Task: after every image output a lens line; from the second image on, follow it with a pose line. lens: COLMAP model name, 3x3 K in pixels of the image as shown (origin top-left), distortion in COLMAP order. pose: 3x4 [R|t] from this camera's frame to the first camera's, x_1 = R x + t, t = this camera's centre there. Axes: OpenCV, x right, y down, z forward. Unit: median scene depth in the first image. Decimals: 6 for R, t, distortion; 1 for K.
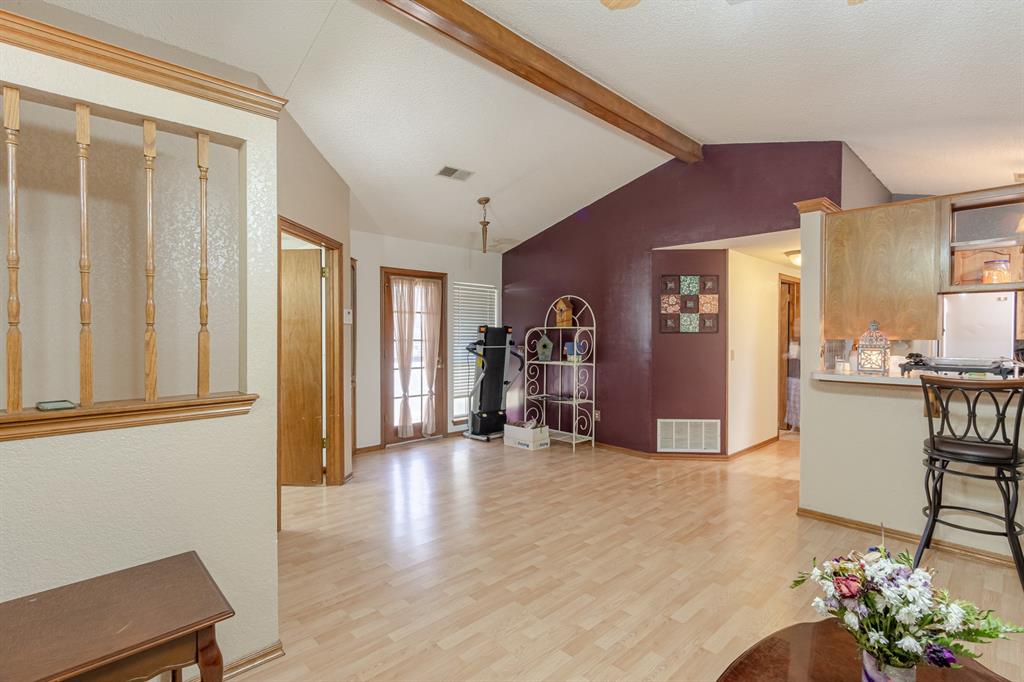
lens RADIAL K [[466.5, 0, 513.5], [0, 466.5, 341.4], [0, 0, 1]] dist [0.003331, 0.000396]
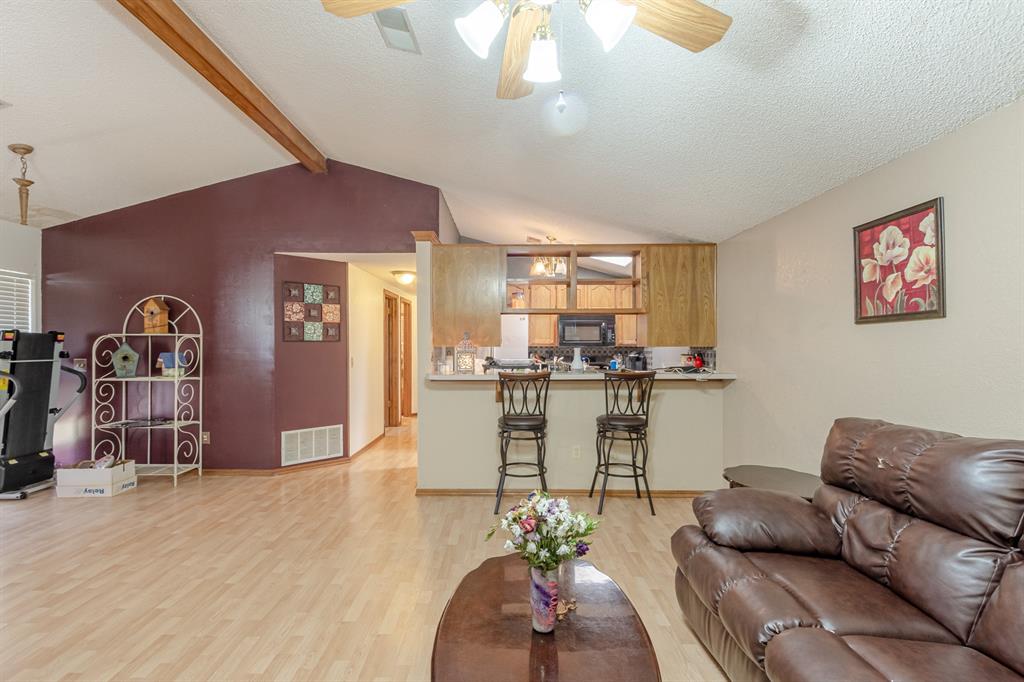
lens RADIAL K [[468.7, 0, 494.2], [0, 468.7, 345.6], [0, 0, 1]] dist [0.002129, 0.001554]
pose [[0.701647, -0.004628, 0.712510, -0.076956], [0.011580, 0.999921, -0.004908, 0.000136], [-0.712431, 0.011695, 0.701645, 0.020758]]
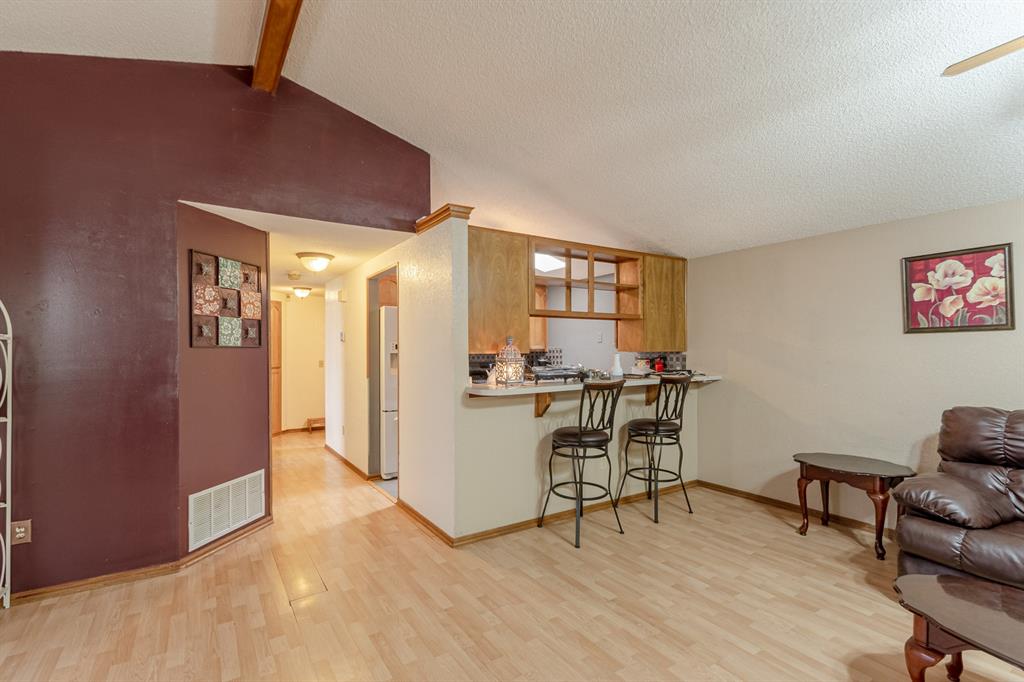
lens RADIAL K [[468.7, 0, 505.3], [0, 468.7, 345.5], [0, 0, 1]] dist [0.002129, 0.001554]
pose [[0.211026, 0.003604, 0.977474, -0.204355], [0.017288, 0.999823, -0.007418, -0.010419], [-0.977327, 0.018464, 0.210927, 0.556152]]
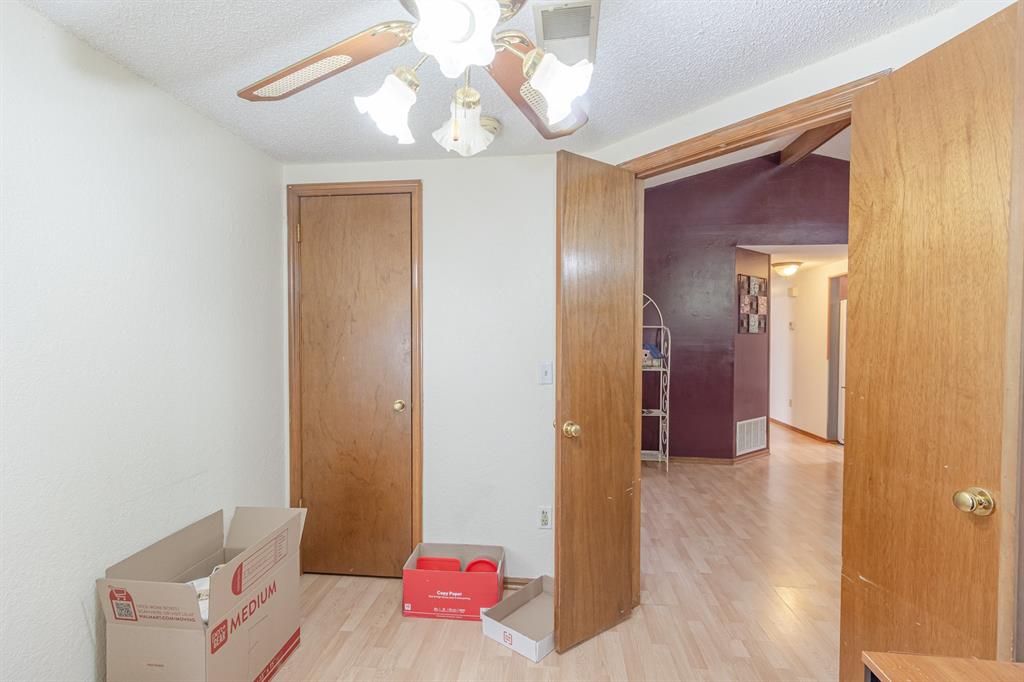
lens RADIAL K [[466.5, 0, 514.4], [0, 466.5, 340.3], [0, 0, 1]] dist [0.003331, 0.000396]
pose [[0.801482, -0.001878, 0.598017, -0.728063], [0.000060, 0.999995, 0.003060, -0.007485], [-0.598020, -0.002417, 0.801478, 0.569206]]
